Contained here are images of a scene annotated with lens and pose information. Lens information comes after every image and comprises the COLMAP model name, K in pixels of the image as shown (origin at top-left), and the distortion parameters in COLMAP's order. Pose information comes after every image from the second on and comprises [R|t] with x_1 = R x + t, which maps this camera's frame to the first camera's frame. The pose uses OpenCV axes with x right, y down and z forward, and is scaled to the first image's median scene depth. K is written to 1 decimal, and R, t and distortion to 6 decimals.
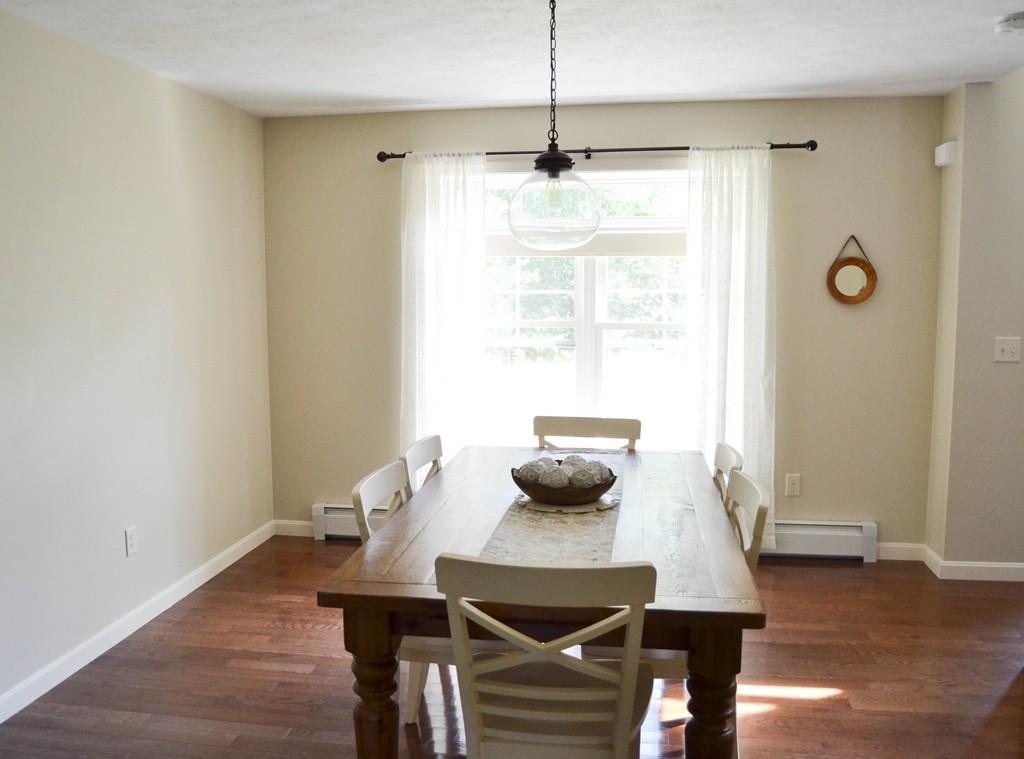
lens RADIAL K [[971.3, 0, 458.5], [0, 971.3, 376.2], [0, 0, 1]] dist [-0.062469, 0.000000]
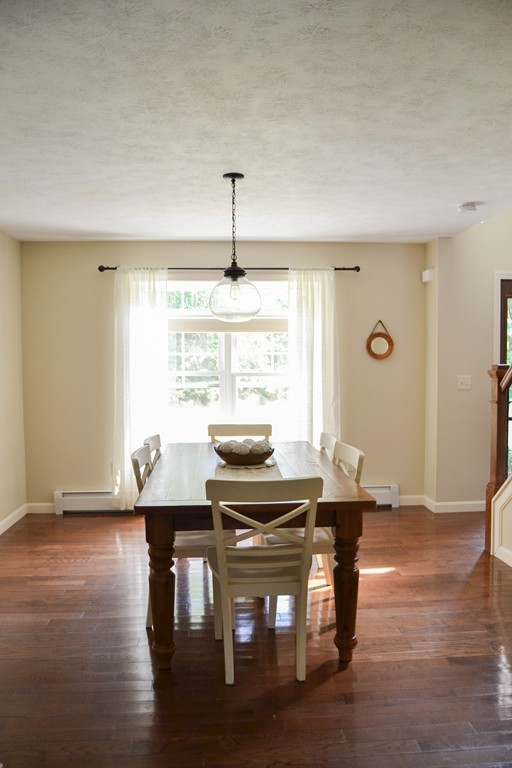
lens RADIAL K [[664.3, 0, 259.0], [0, 664.3, 383.4], [0, 0, 1]] dist [-0.063788, -0.021776]
pose [[0.968485, -0.008467, 0.248929, -0.124817], [0.024311, 0.997863, -0.060647, 0.043271], [-0.247884, 0.064787, 0.966621, -0.131258]]
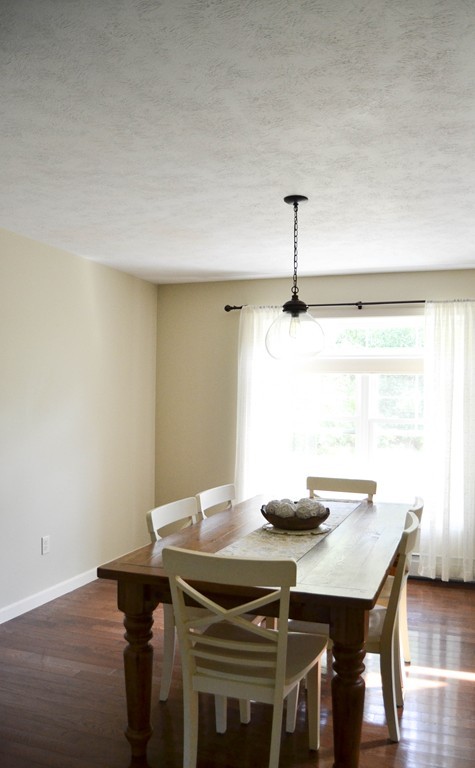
lens RADIAL K [[657.6, 0, 236.9], [0, 657.6, 386.3], [0, 0, 1]] dist [-0.063804, 0.001565]
pose [[0.986159, 0.016142, -0.165017, 0.140474], [-0.035039, 0.993061, -0.112261, 0.021006], [0.162060, 0.116489, 0.979881, -0.027627]]
